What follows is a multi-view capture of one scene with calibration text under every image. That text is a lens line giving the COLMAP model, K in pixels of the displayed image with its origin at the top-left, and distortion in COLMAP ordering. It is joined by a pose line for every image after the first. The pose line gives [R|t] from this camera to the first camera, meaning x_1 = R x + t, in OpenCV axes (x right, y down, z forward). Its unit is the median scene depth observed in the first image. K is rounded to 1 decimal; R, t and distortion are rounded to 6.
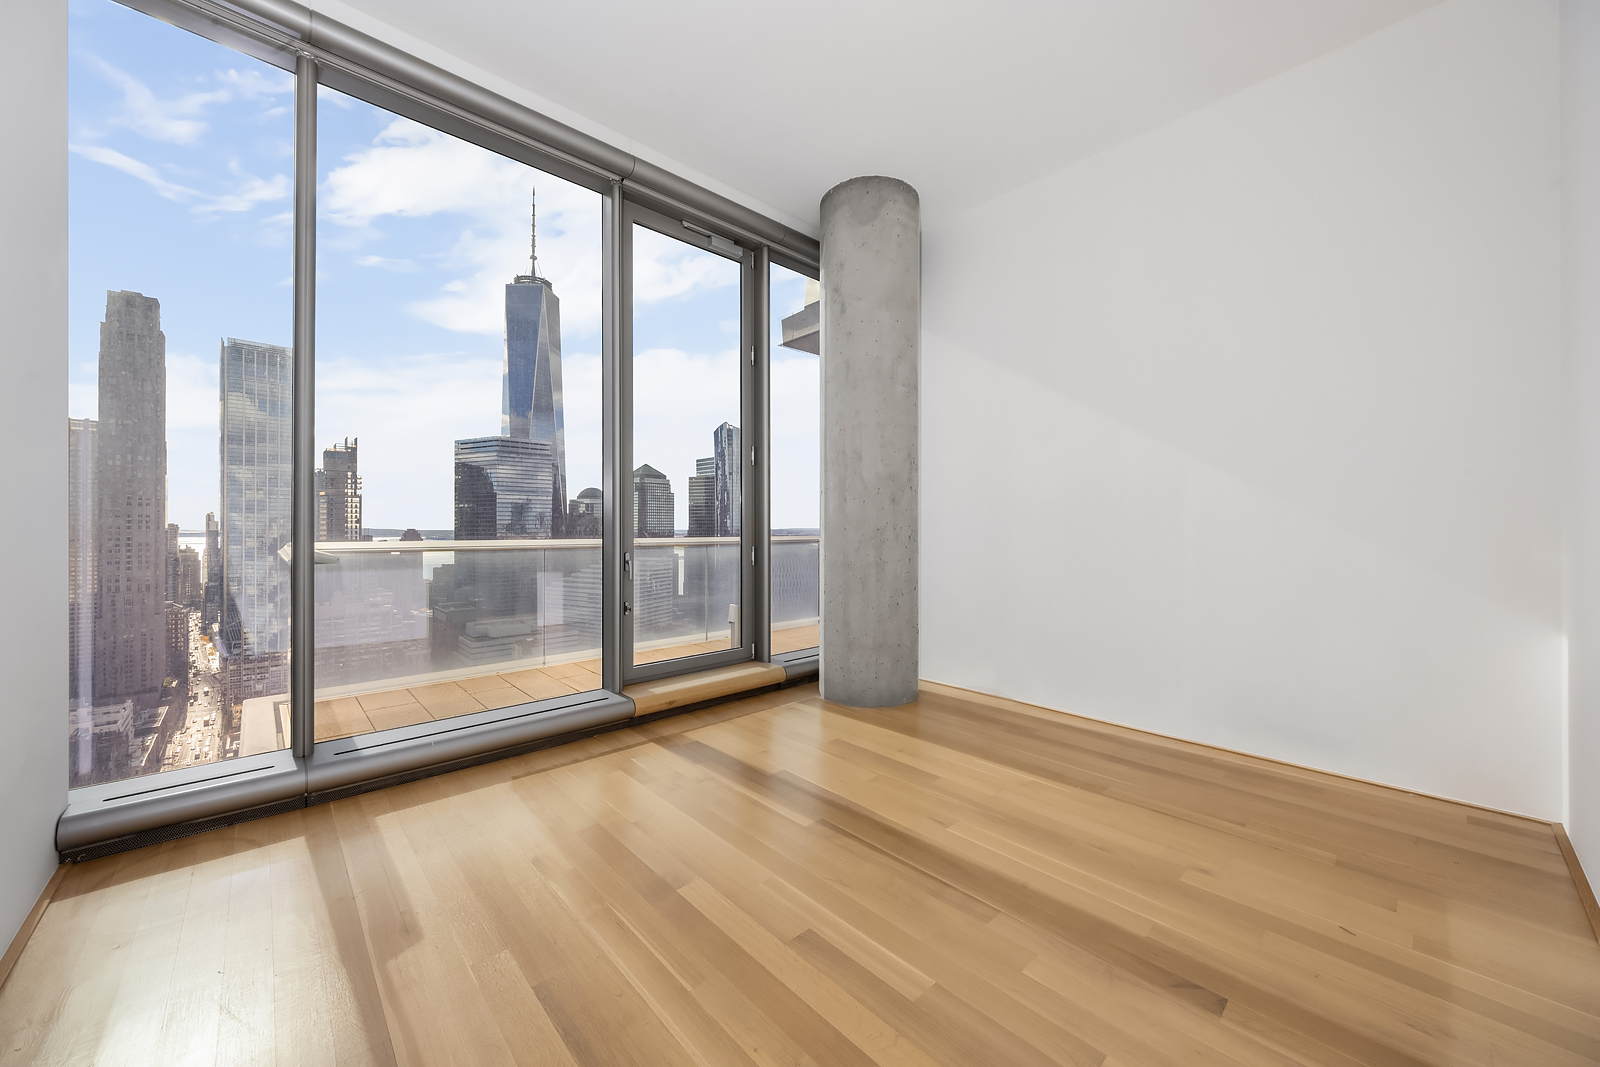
lens RADIAL K [[614.8, 0, 848.1], [0, 614.8, 525.9], [0, 0, 1]] dist [-0.019794, -0.000341]
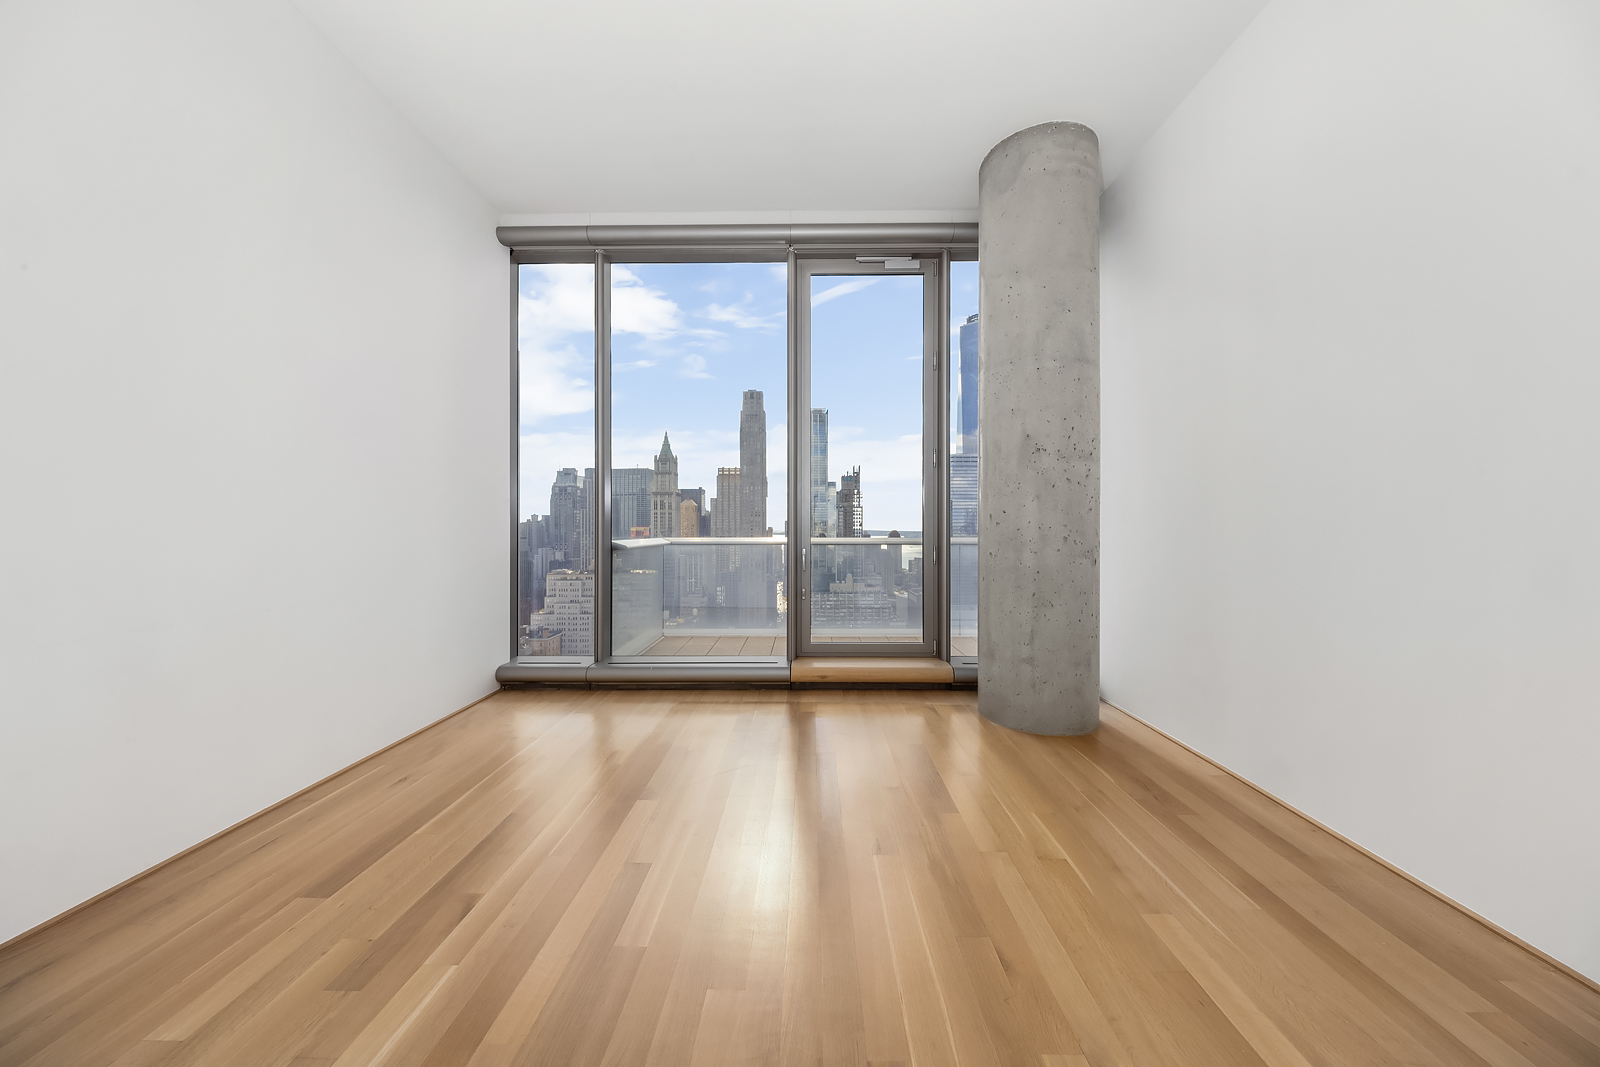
lens RADIAL K [[556.7, 0, 799.5], [0, 556.7, 541.3], [0, 0, 1]] dist [-0.052050, -0.000017]
pose [[0.678496, 0.015157, -0.734447, 0.380562], [0.003093, 0.999719, 0.023489, 0.001729], [0.734597, -0.018208, 0.678259, 0.209670]]
